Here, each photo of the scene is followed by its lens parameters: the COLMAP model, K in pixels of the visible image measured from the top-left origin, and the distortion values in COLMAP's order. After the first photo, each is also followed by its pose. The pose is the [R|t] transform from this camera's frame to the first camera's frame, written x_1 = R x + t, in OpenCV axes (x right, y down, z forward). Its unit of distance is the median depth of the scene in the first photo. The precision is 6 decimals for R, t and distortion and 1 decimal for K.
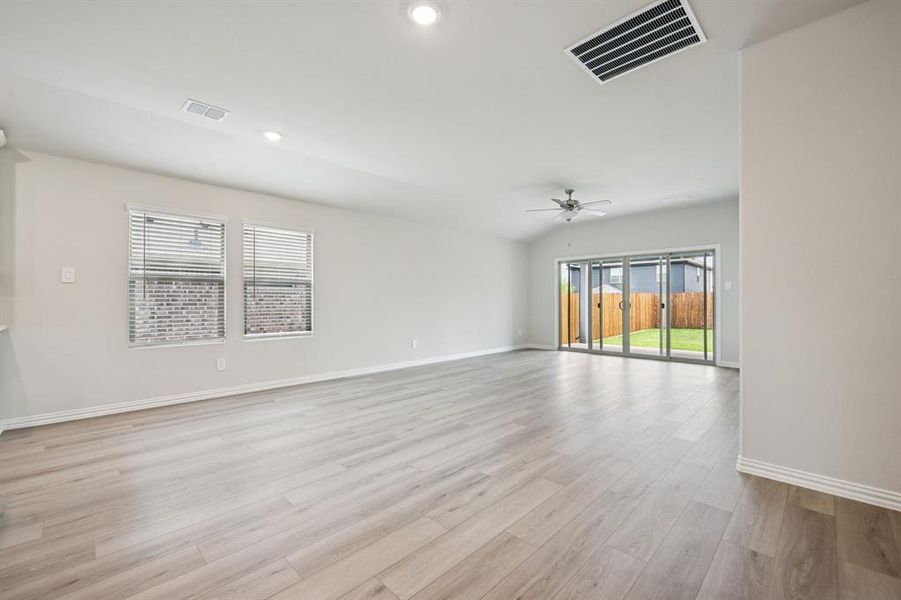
lens RADIAL K [[381.4, 0, 447.9], [0, 381.4, 301.6], [0, 0, 1]] dist [0.002619, -0.001024]
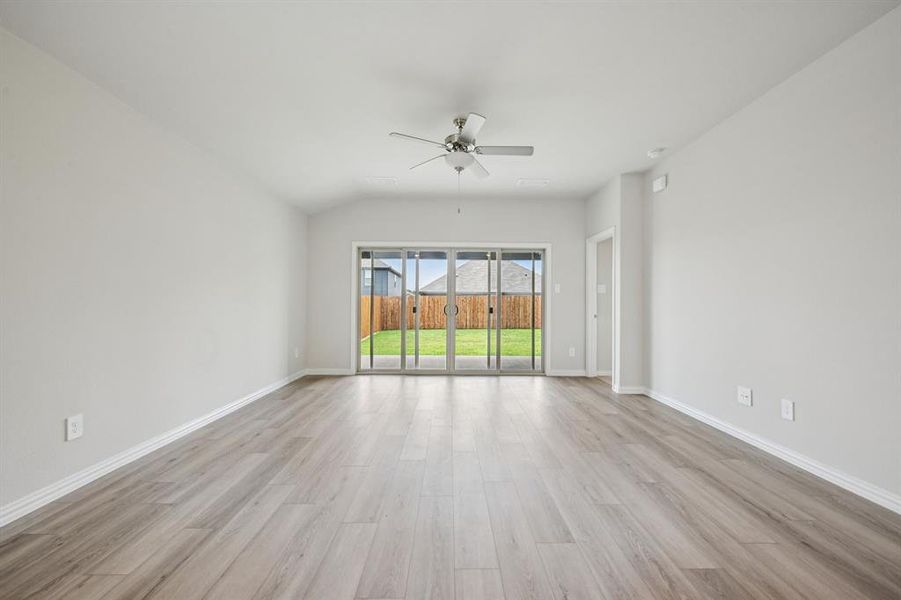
lens RADIAL K [[367.8, 0, 454.6], [0, 367.8, 299.6], [0, 0, 1]] dist [-0.008111, 0.000564]
pose [[0.701966, 0.015332, 0.712046, -0.079143], [-0.008860, 0.999879, -0.012796, -0.001373], [-0.712156, 0.002673, 0.702016, 0.503321]]
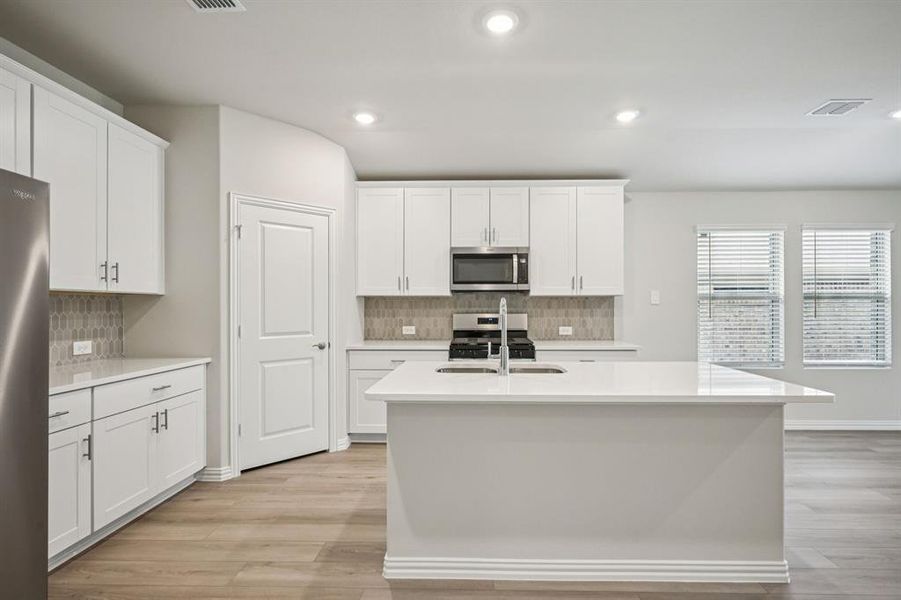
lens RADIAL K [[436.5, 0, 467.8], [0, 436.5, 307.0], [0, 0, 1]] dist [-0.001055, 0.001267]
pose [[0.688814, 0.000877, -0.724937, -0.233502], [0.001497, 0.999995, 0.002632, -0.023897], [0.724936, -0.002898, 0.688810, -0.139052]]
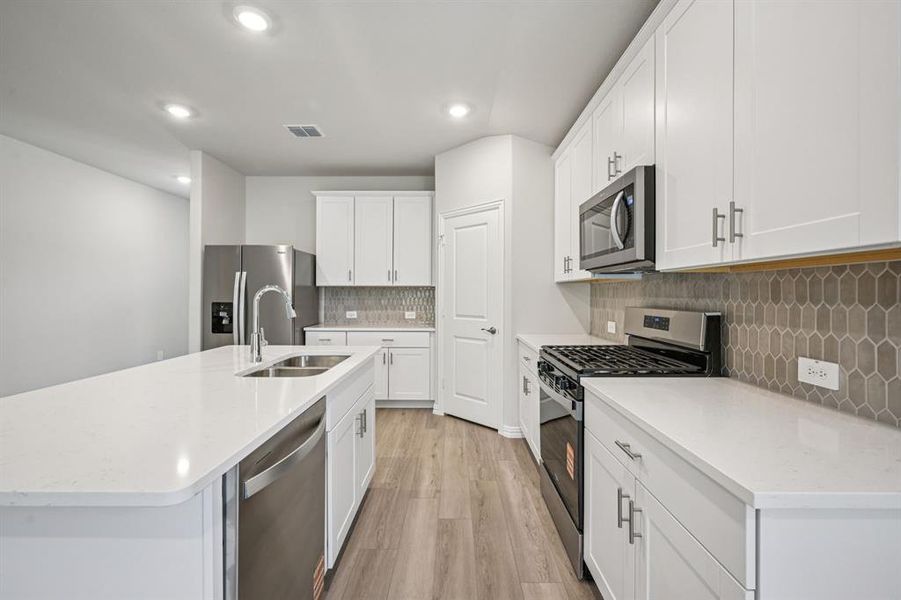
lens RADIAL K [[381.4, 0, 450.4], [0, 381.4, 292.7], [0, 0, 1]] dist [0.002619, -0.001024]
pose [[-0.717738, -0.001977, -0.696311, -0.357424], [-0.000365, 0.999997, -0.002463, -0.023827], [0.696313, -0.001514, -0.717736, 0.431564]]
